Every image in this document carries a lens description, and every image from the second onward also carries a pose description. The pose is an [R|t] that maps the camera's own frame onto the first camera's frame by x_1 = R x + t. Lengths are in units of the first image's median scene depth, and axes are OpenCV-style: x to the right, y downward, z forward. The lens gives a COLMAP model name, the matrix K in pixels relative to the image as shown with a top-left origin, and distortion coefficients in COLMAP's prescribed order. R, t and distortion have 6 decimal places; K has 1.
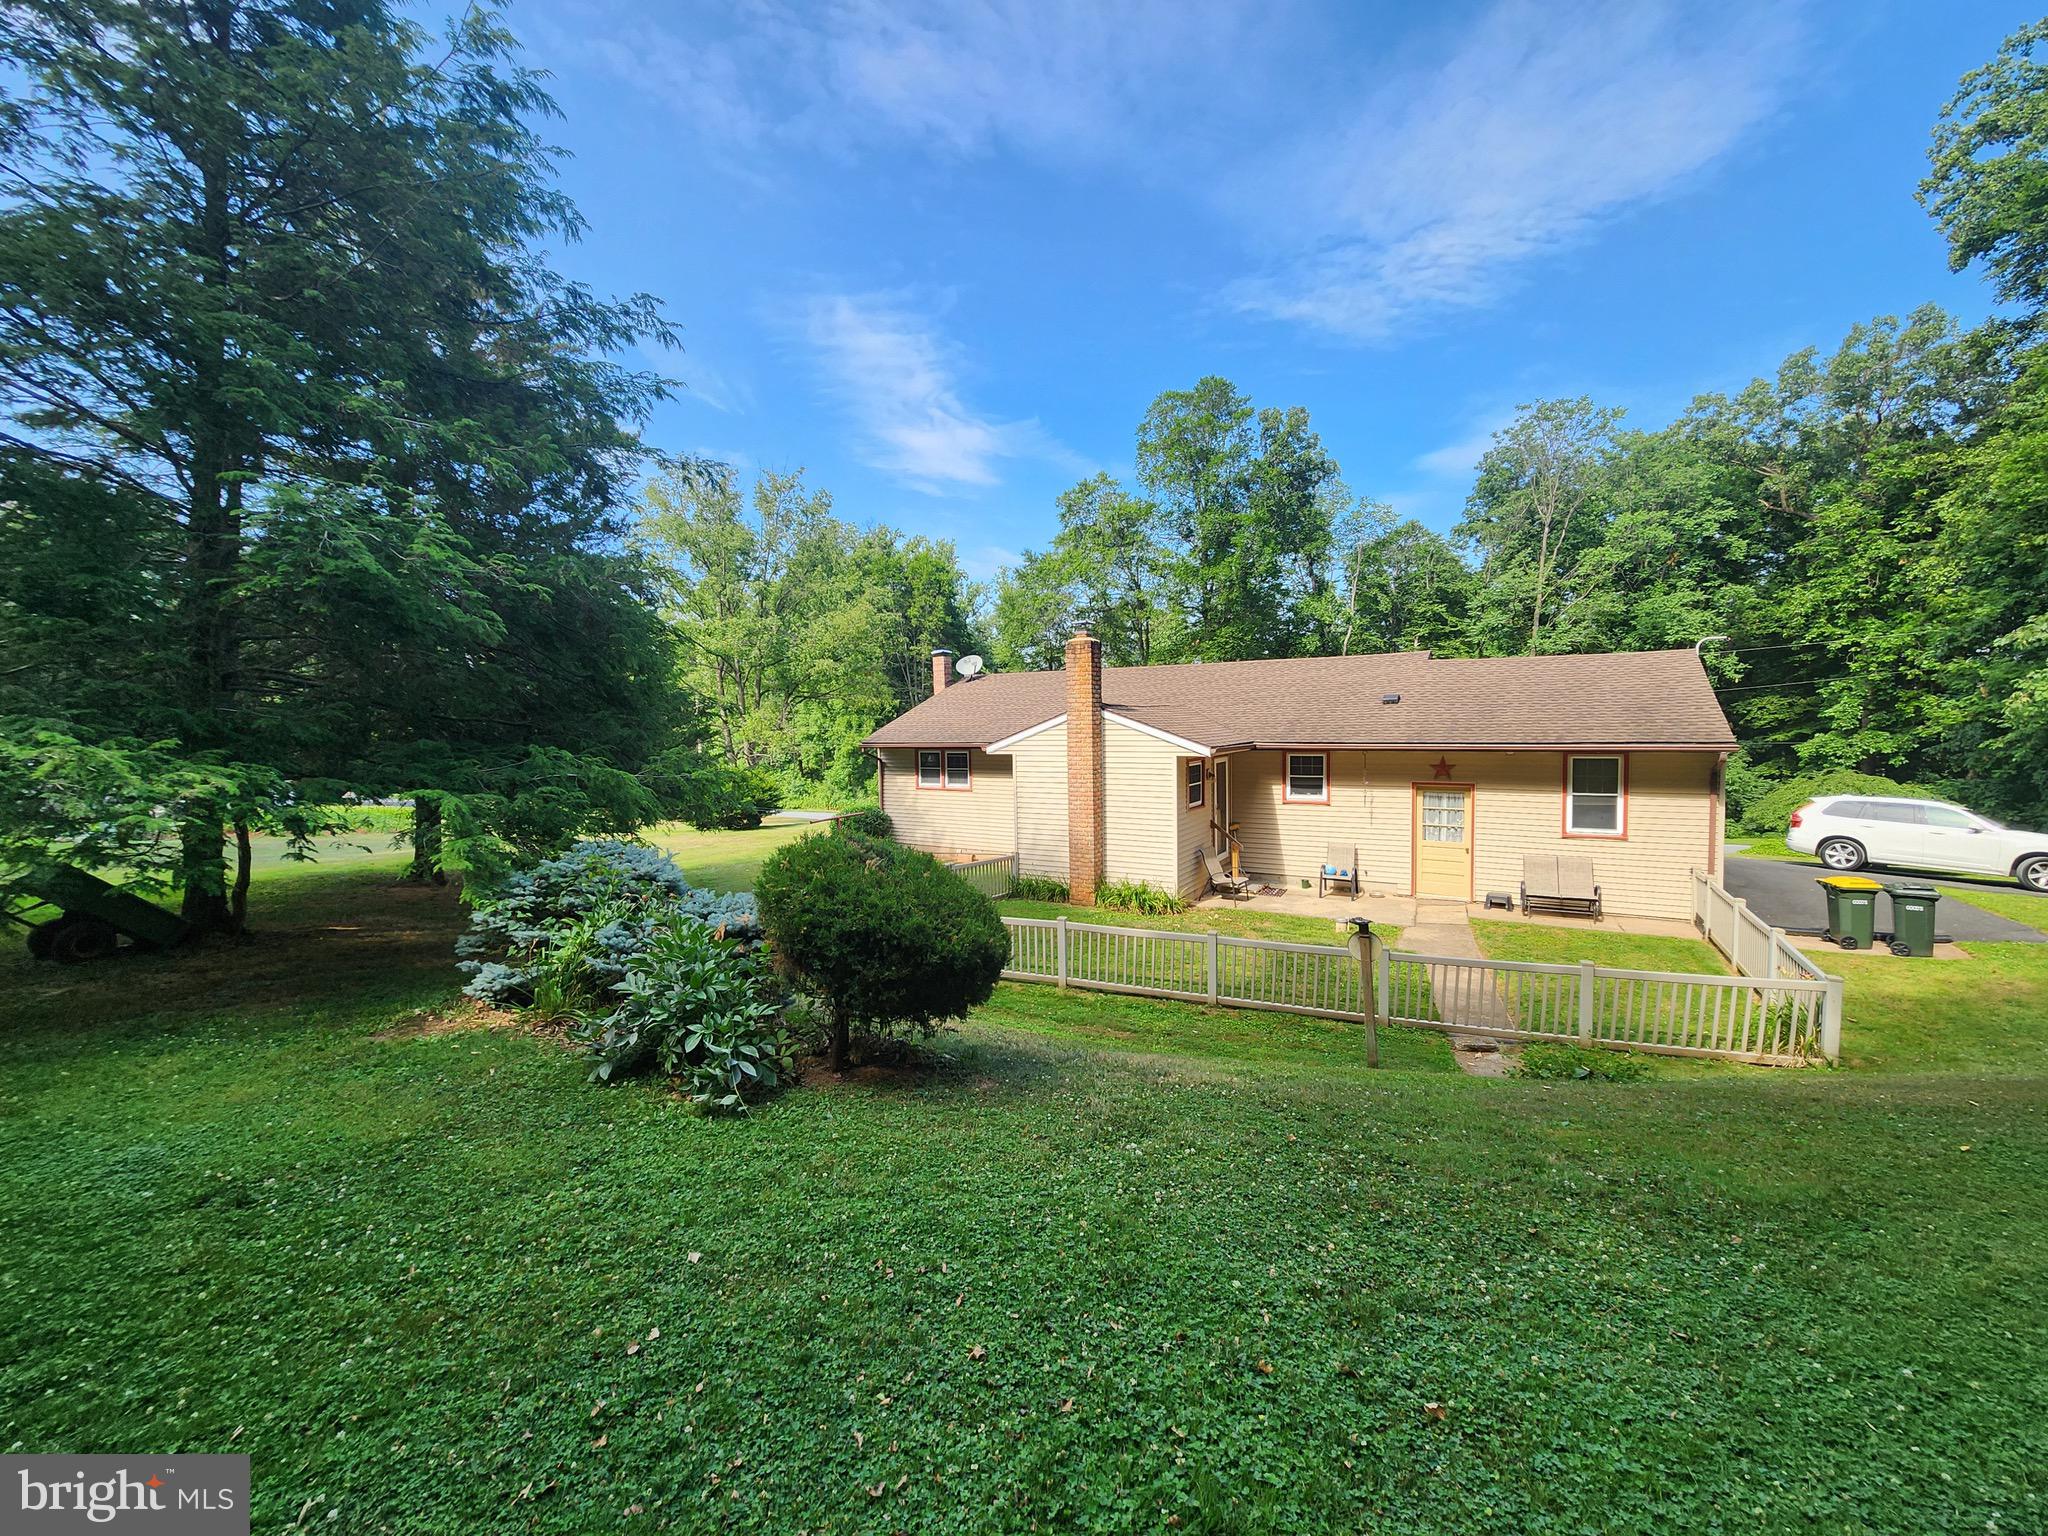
lens RADIAL K [[837.0, 0, 1026.2], [0, 837.0, 770.5], [0, 0, 1]] dist [-0.002052, 0.000431]
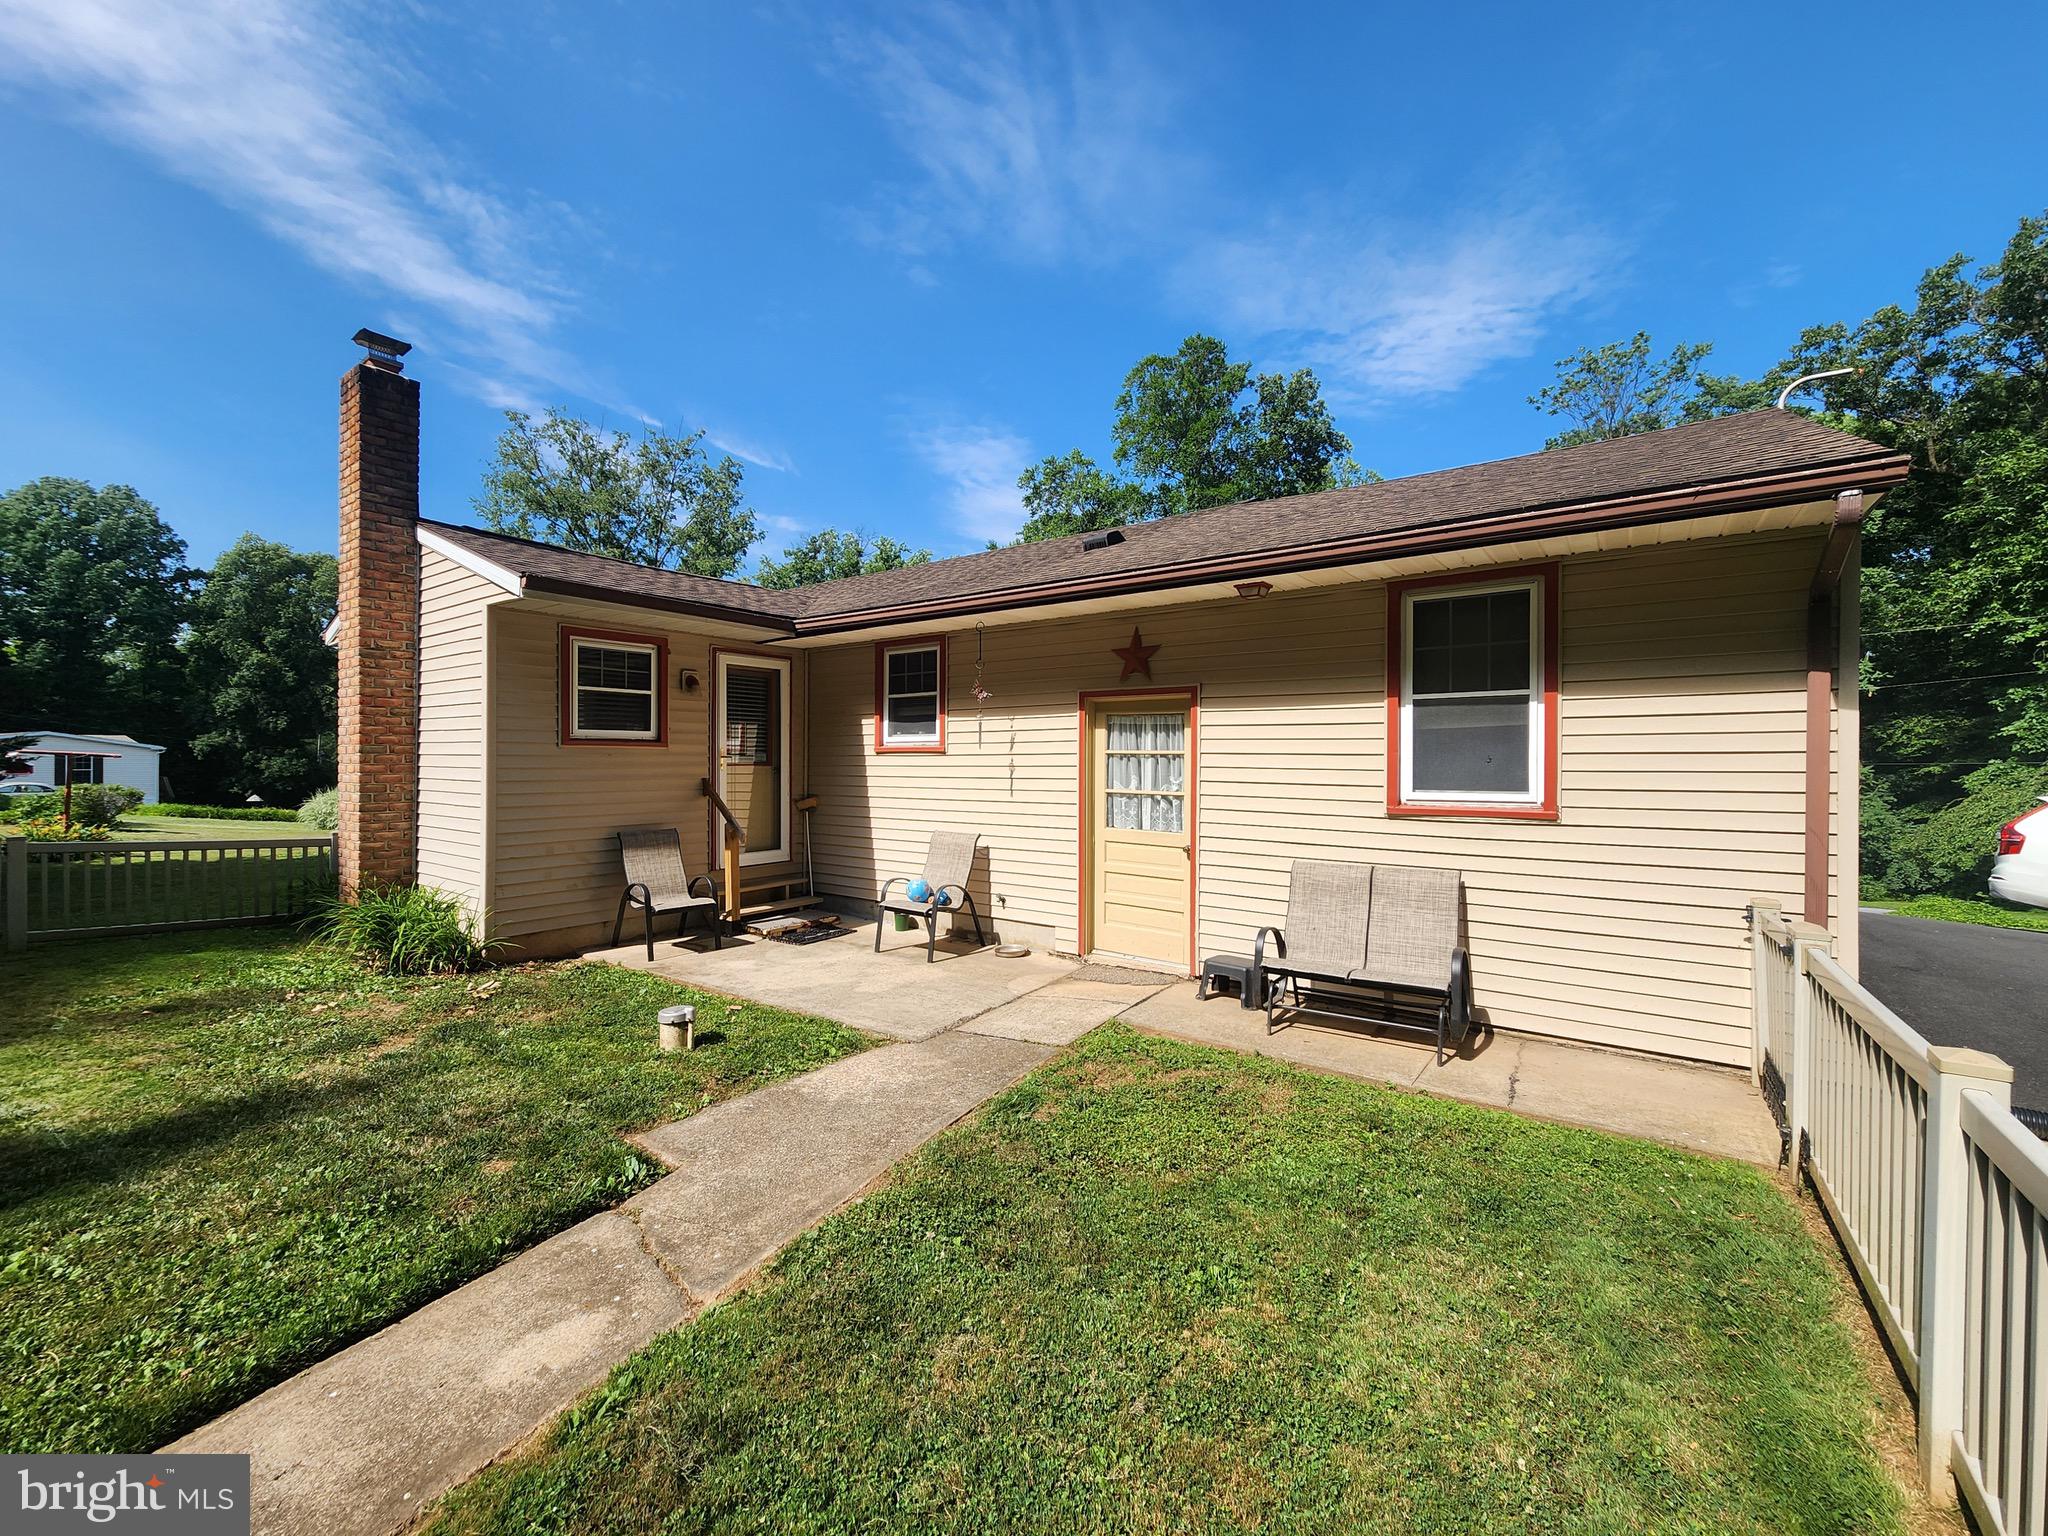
lens RADIAL K [[837.0, 0, 1020.7], [0, 837.0, 763.2], [0, 0, 1]] dist [-0.002052, 0.000431]
pose [[0.995636, 0.021713, -0.090758, 0.161058], [-0.026905, 0.998047, -0.056383, 0.025999], [0.089356, 0.058578, 0.994276, 0.192955]]
